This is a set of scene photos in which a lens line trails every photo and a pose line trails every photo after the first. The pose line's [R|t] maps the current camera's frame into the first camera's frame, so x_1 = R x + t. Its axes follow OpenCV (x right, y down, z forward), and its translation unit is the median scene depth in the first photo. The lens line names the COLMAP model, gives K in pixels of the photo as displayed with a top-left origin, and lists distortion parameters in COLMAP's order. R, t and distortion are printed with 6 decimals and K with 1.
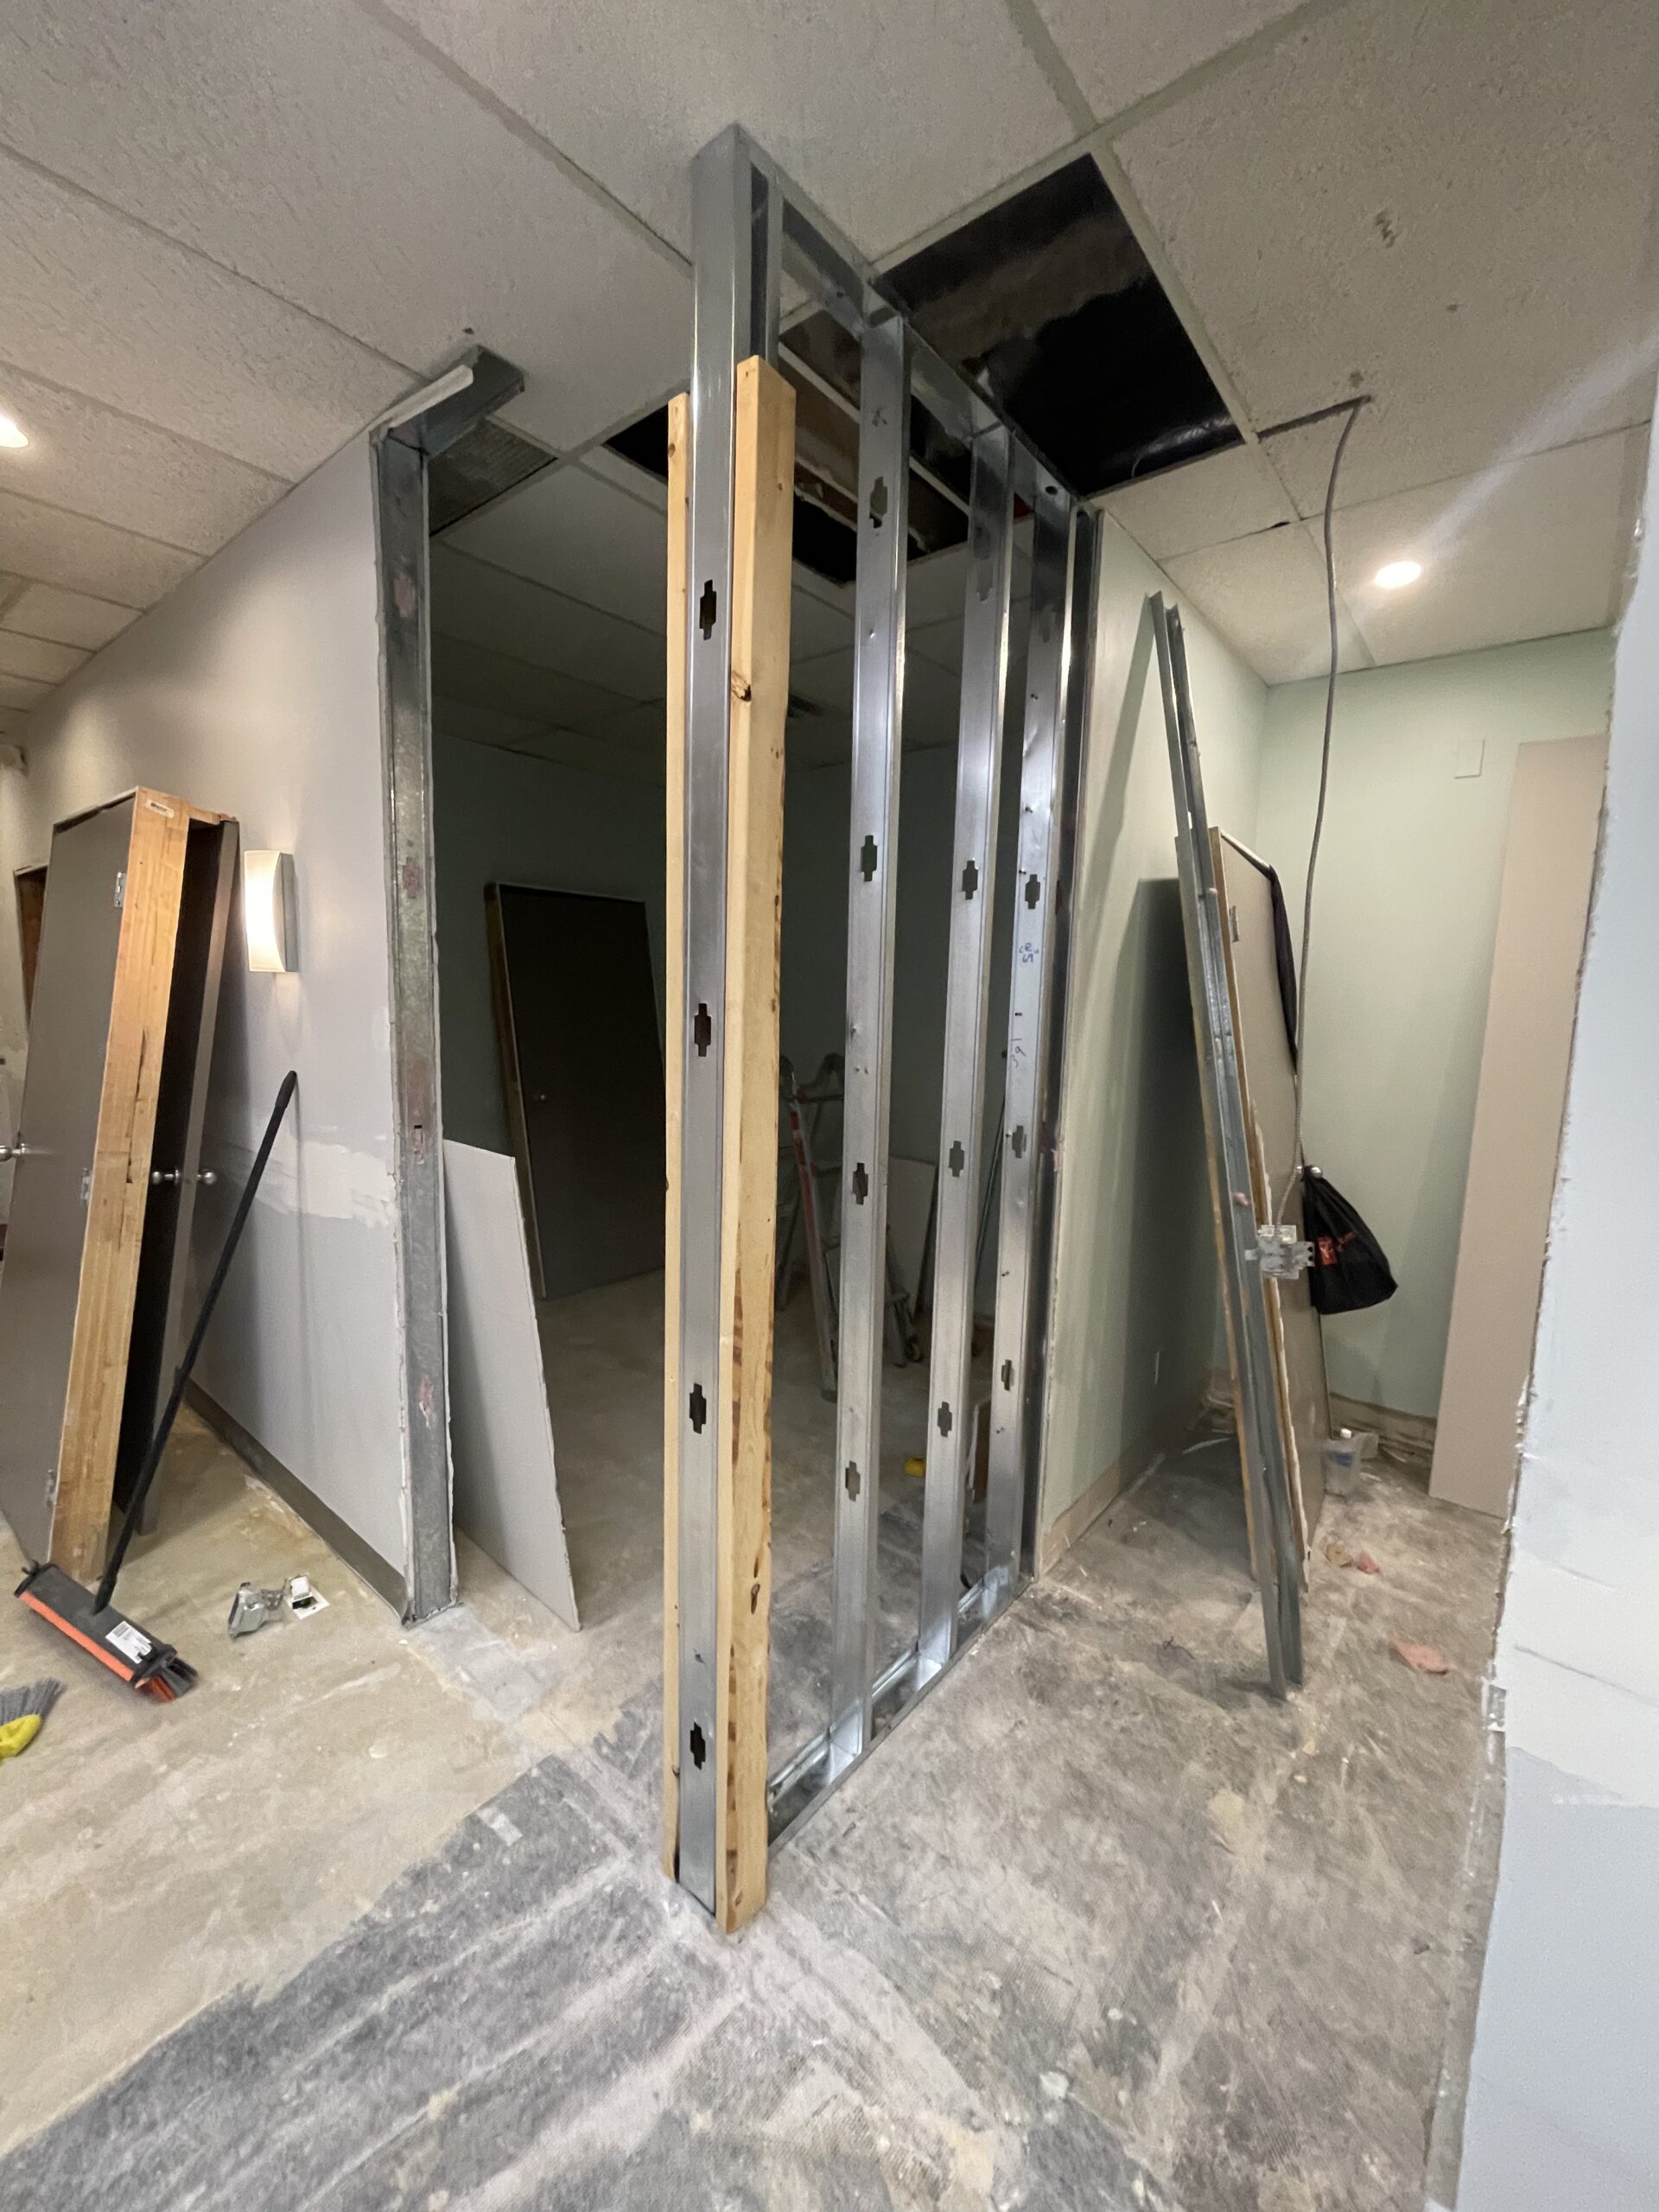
lens RADIAL K [[887.1, 0, 817.7], [0, 887.1, 1105.2], [0, 0, 1]] dist [-0.006601, -0.001271]
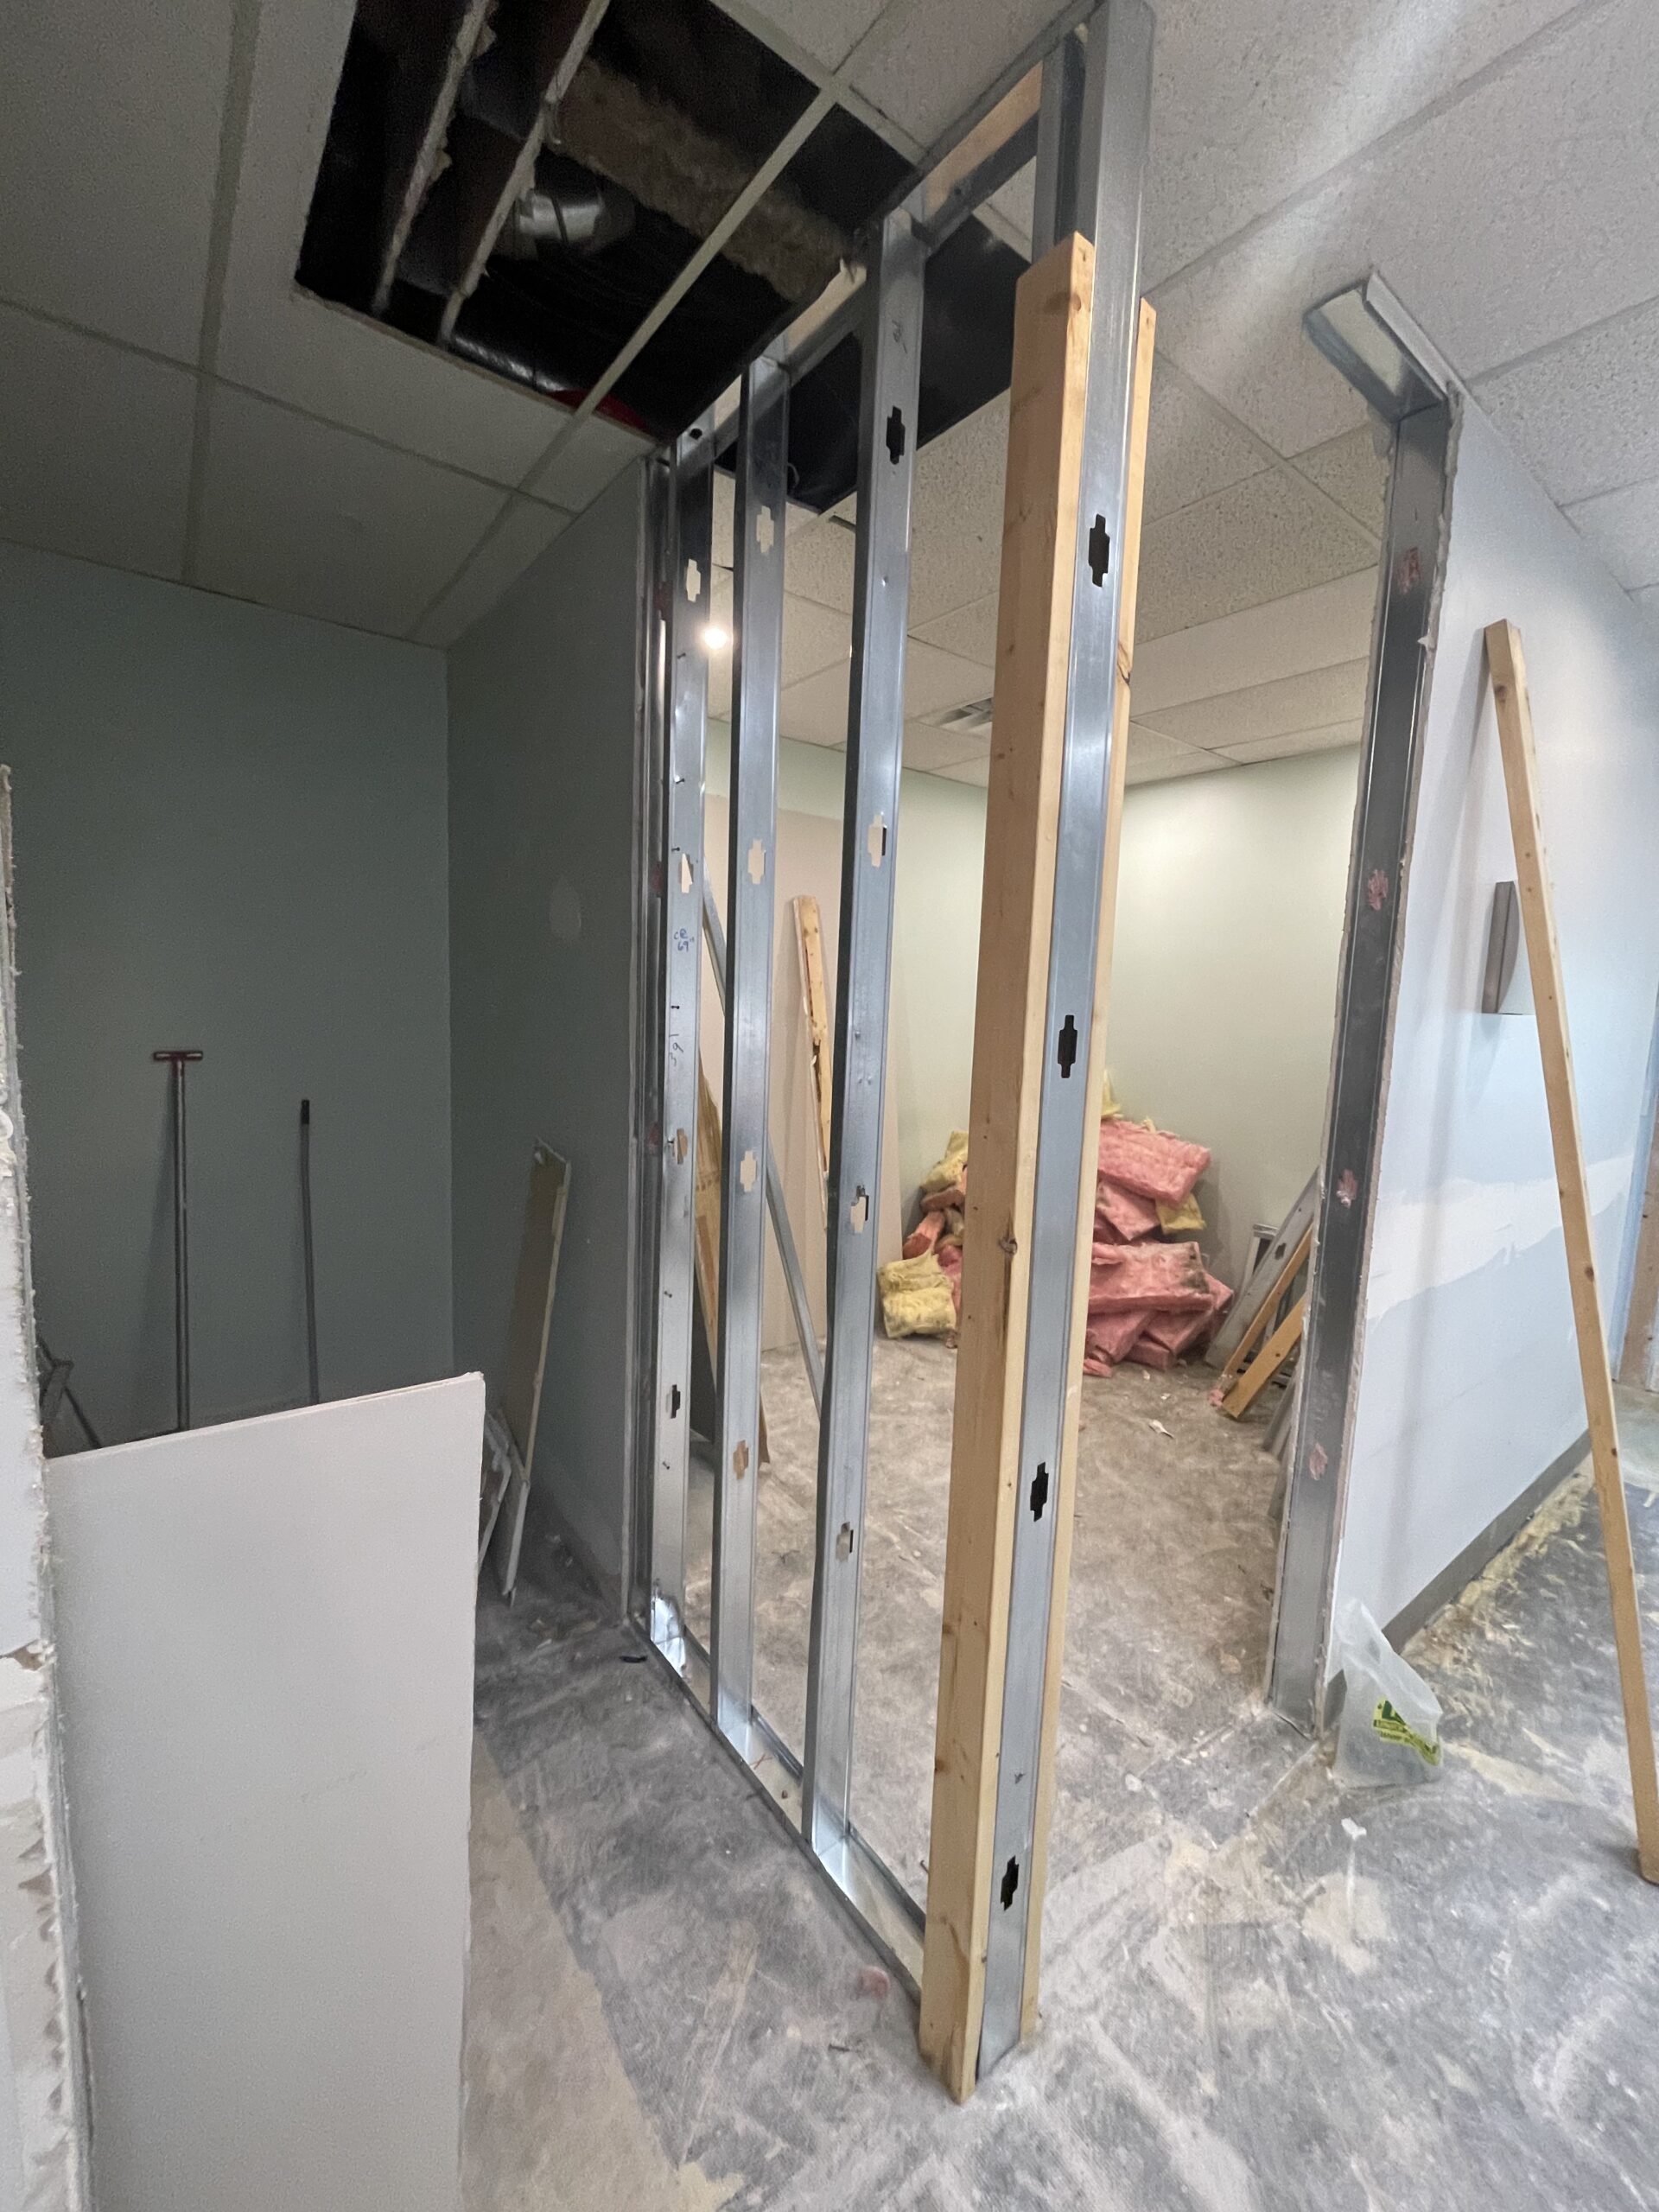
lens RADIAL K [[887.1, 0, 835.7], [0, 887.1, 1101.4], [0, 0, 1]] dist [-0.006601, -0.001271]
pose [[0.211665, -0.126339, 0.969142, -0.991419], [0.092054, 0.989779, 0.108924, -0.143184], [-0.972997, 0.066158, 0.221132, 1.018620]]
